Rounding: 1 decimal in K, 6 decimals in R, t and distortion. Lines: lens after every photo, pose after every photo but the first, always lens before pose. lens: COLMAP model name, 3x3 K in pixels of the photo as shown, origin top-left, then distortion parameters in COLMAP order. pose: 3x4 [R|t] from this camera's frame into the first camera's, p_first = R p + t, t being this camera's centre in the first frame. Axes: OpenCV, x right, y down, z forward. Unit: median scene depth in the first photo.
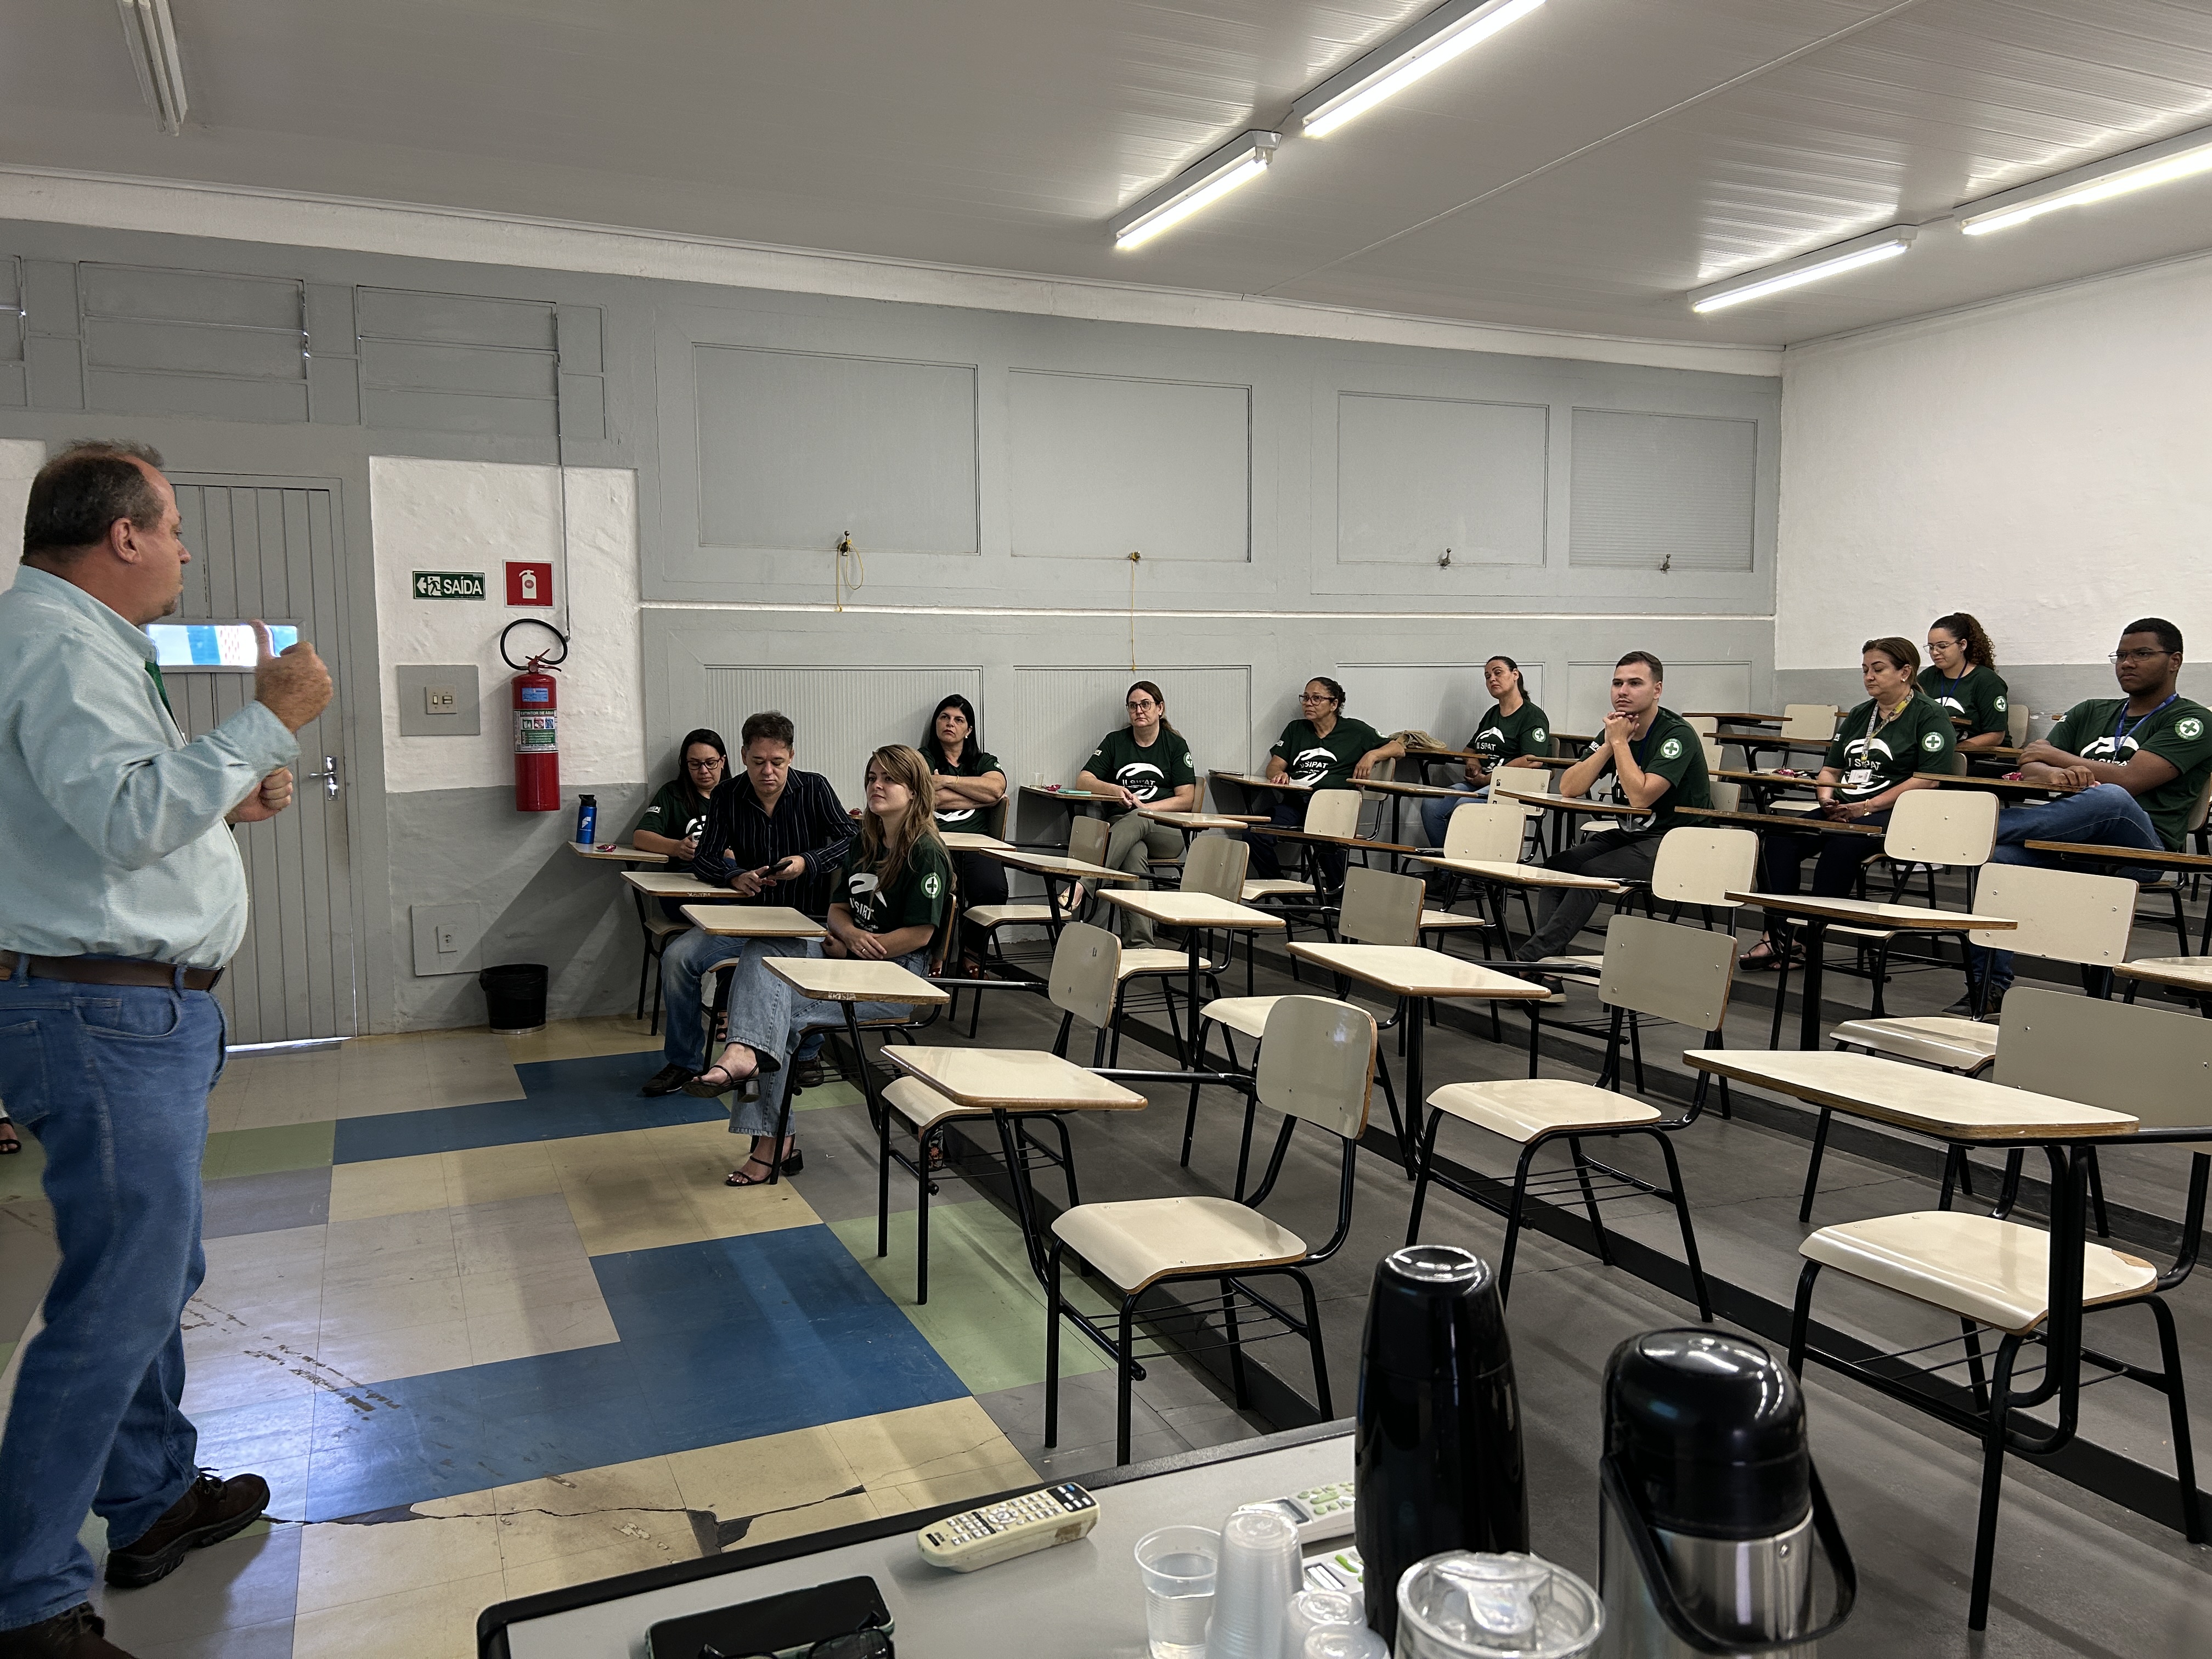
lens RADIAL K [[1673.1, 0, 1112.0], [0, 1673.1, 841.8], [0, 0, 1]] dist [0.066707, -0.084927]
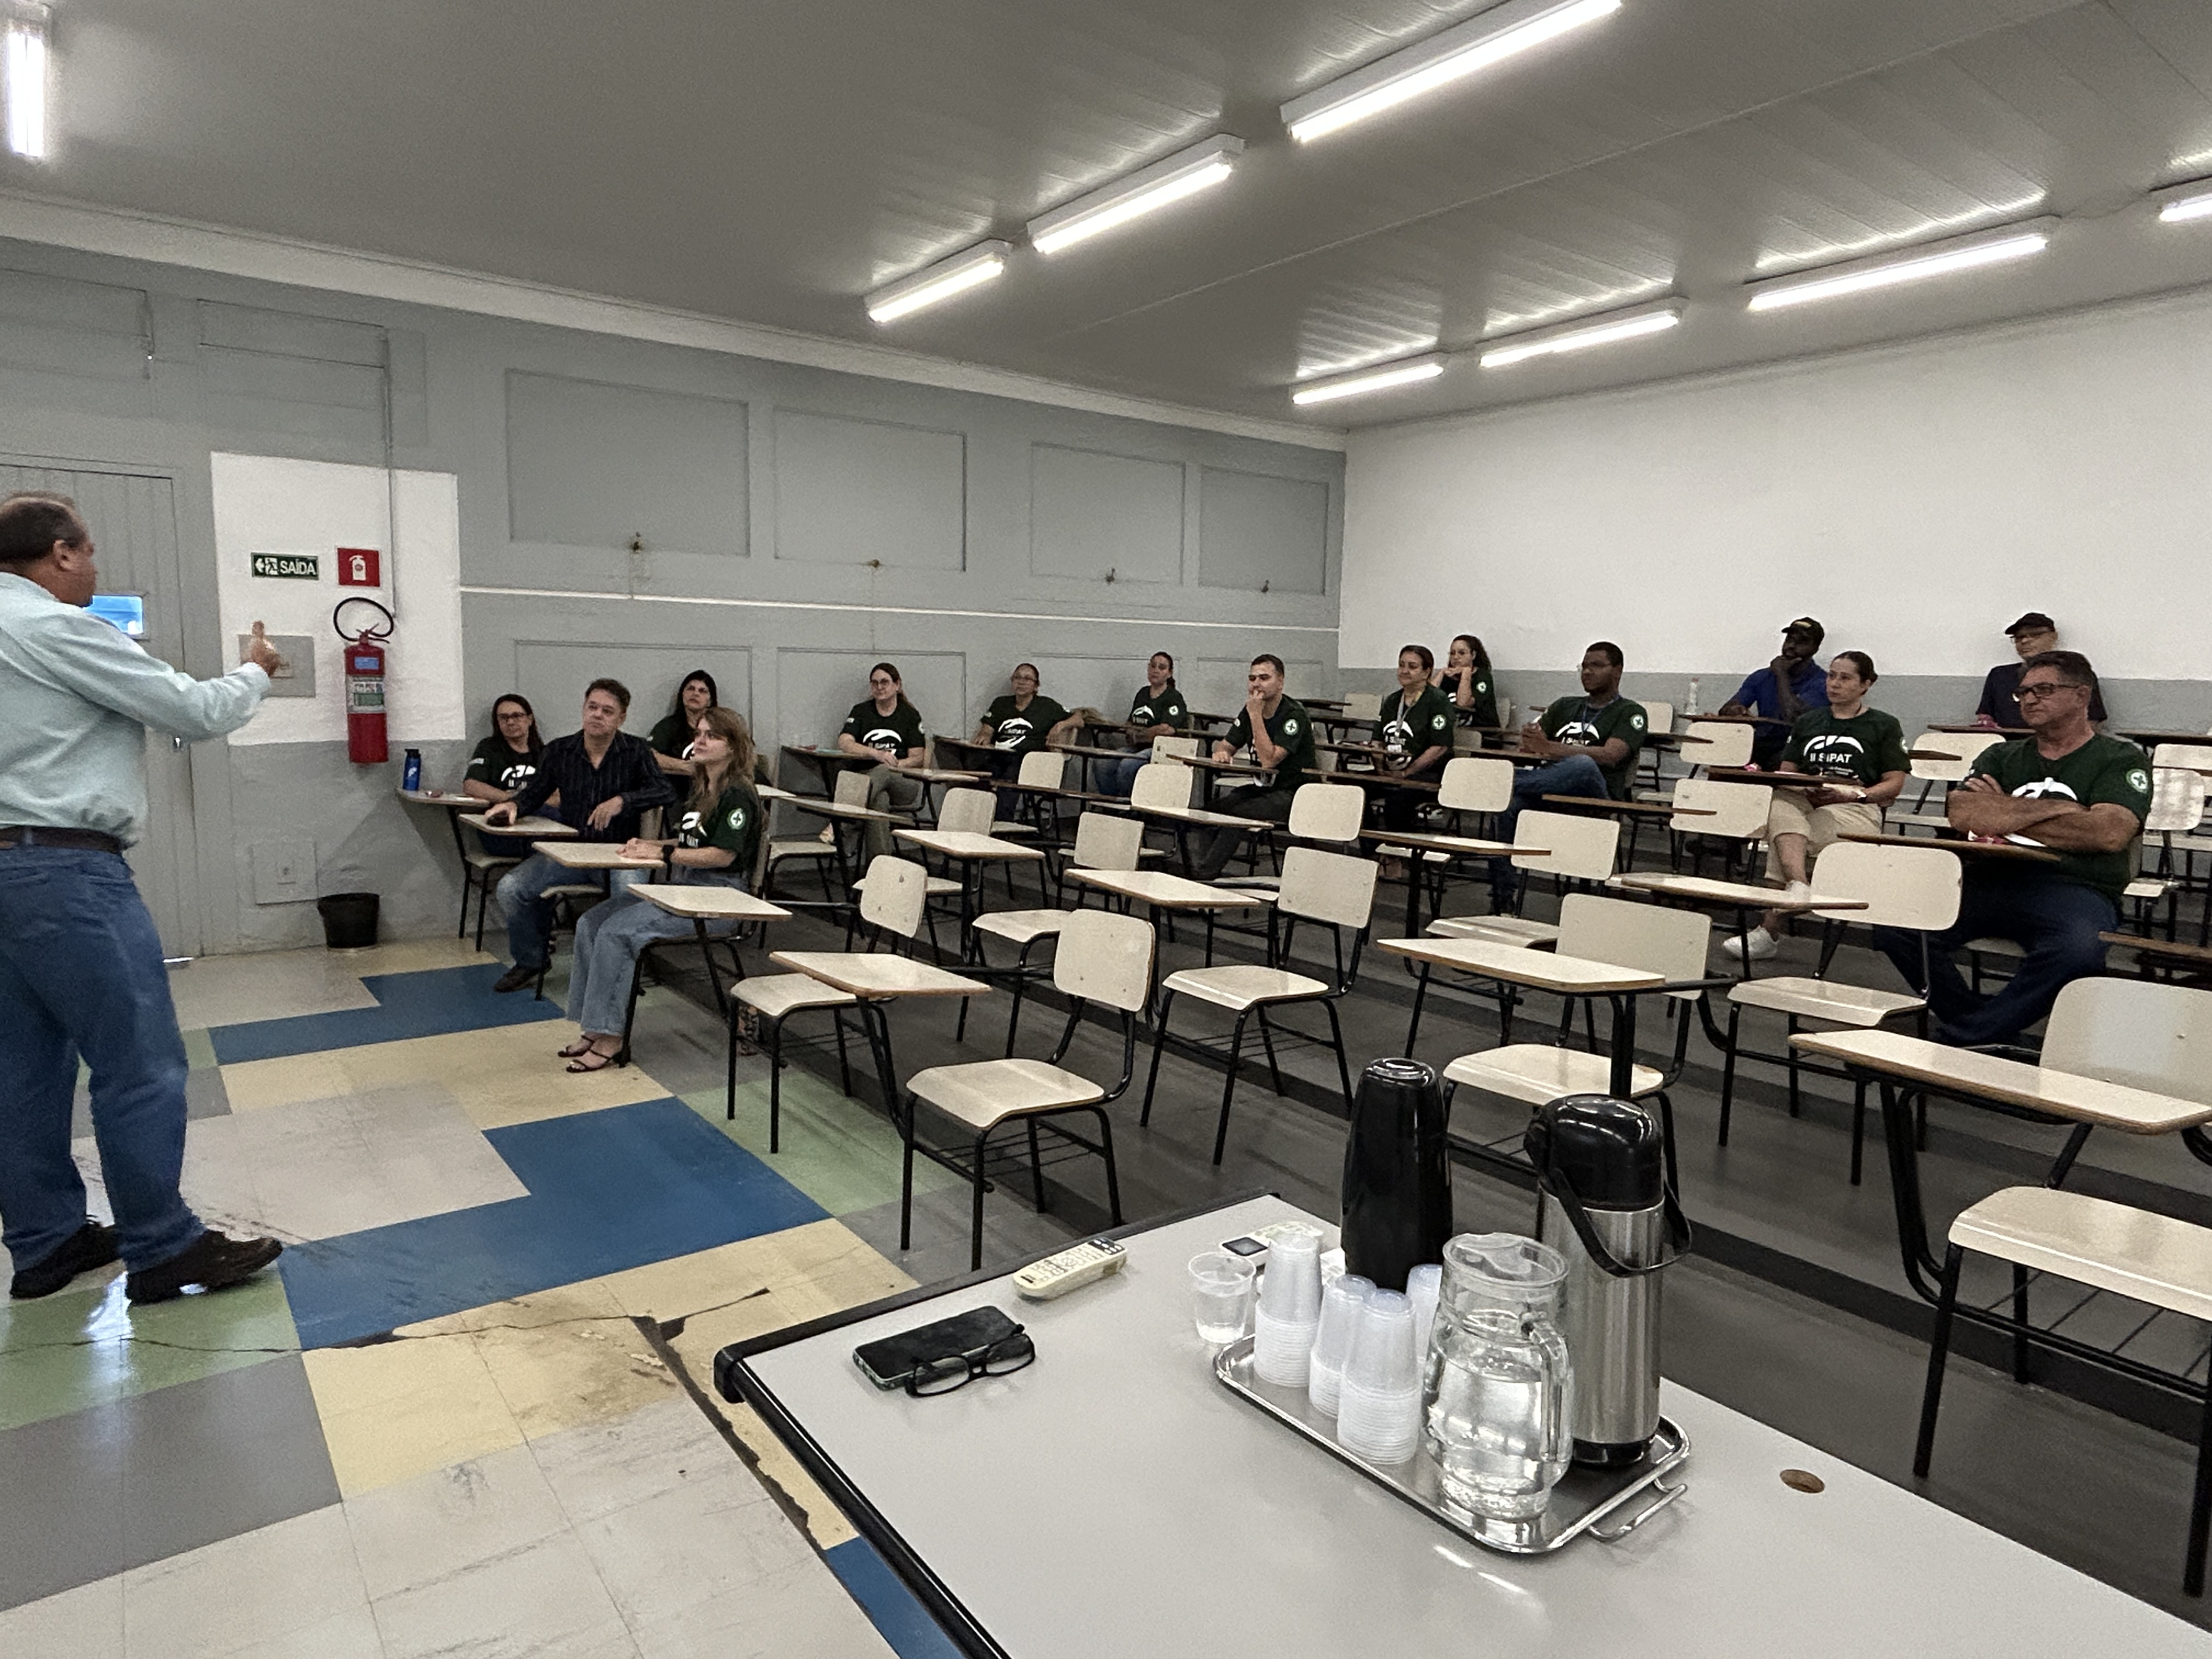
lens RADIAL K [[1336.7, 0, 1106.0], [0, 1336.7, 829.5], [0, 0, 1]] dist [-0.001628, -0.001161]
pose [[0.973632, -0.001565, 0.228118, -0.064086], [-0.005123, 0.999574, 0.028723, -0.001168], [-0.228066, -0.029134, 0.973210, -0.025580]]
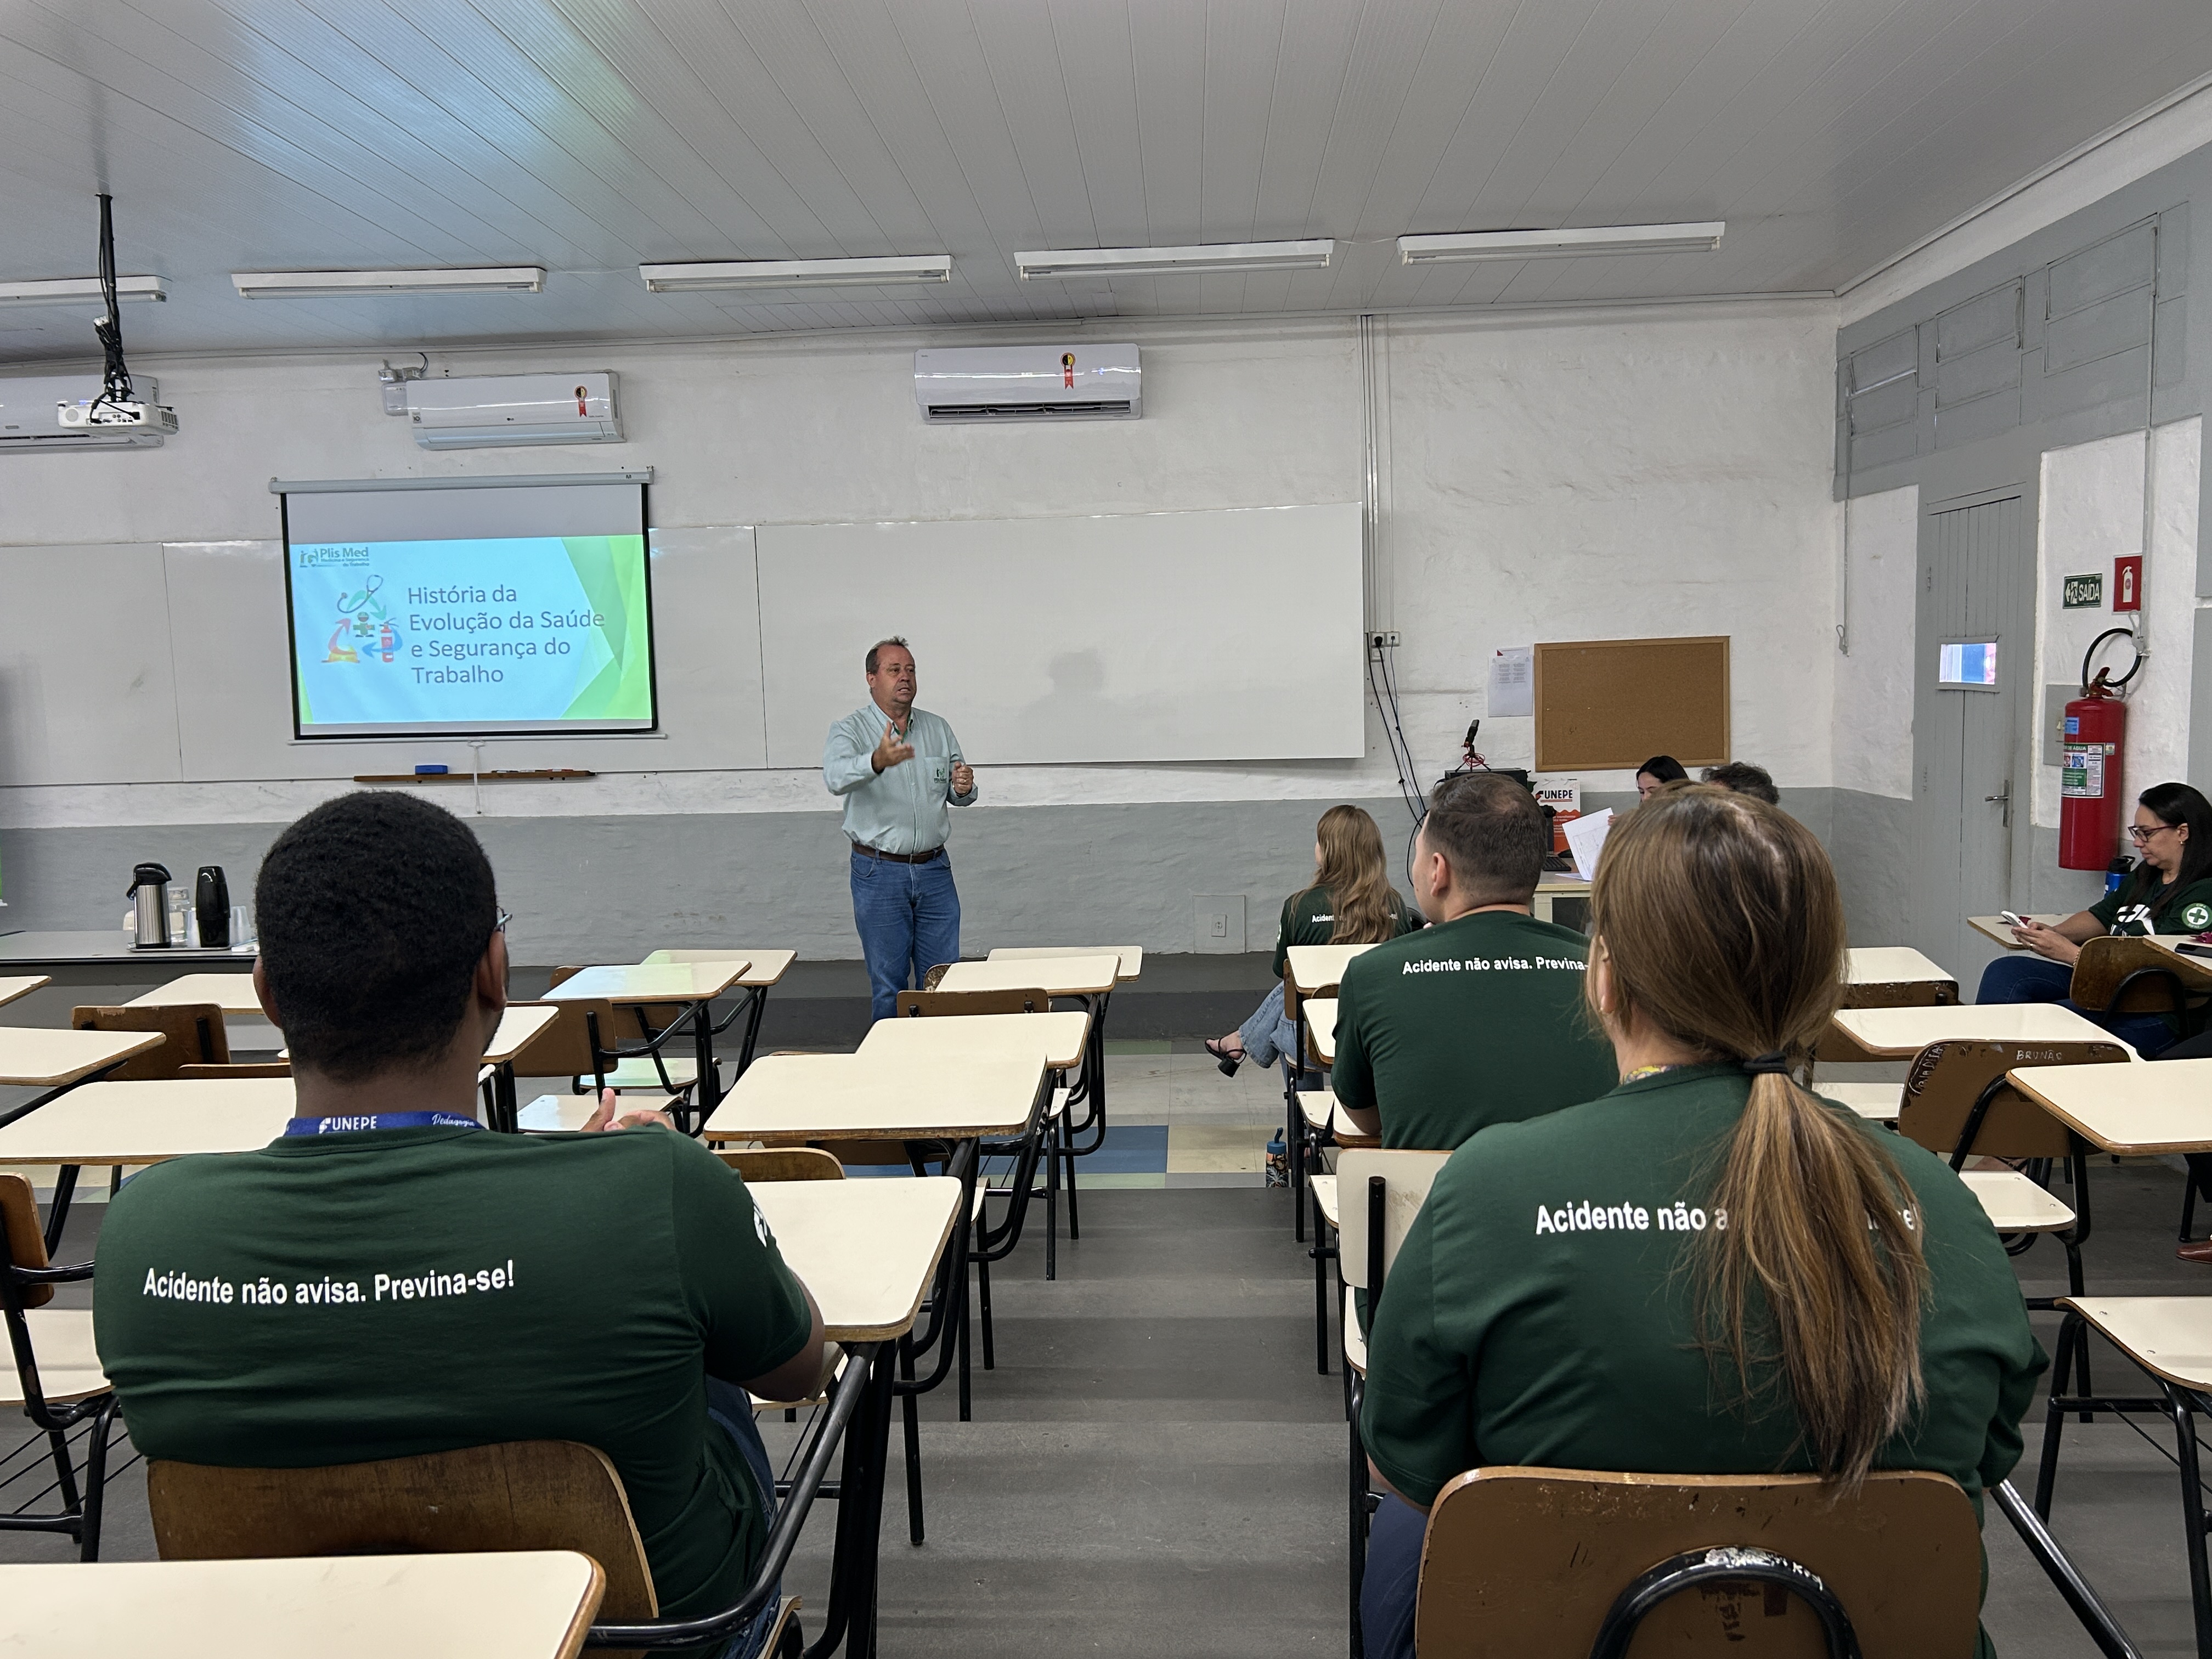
lens RADIAL K [[1751.6, 0, 1106.0], [0, 1751.6, 829.5], [0, 0, 1]] dist [0.005182, 0.005594]
pose [[-0.449698, 0.103942, -0.887112, 0.726857], [-0.057860, 0.987729, 0.145062, -0.156010], [0.891305, 0.116563, -0.438166, 1.129301]]
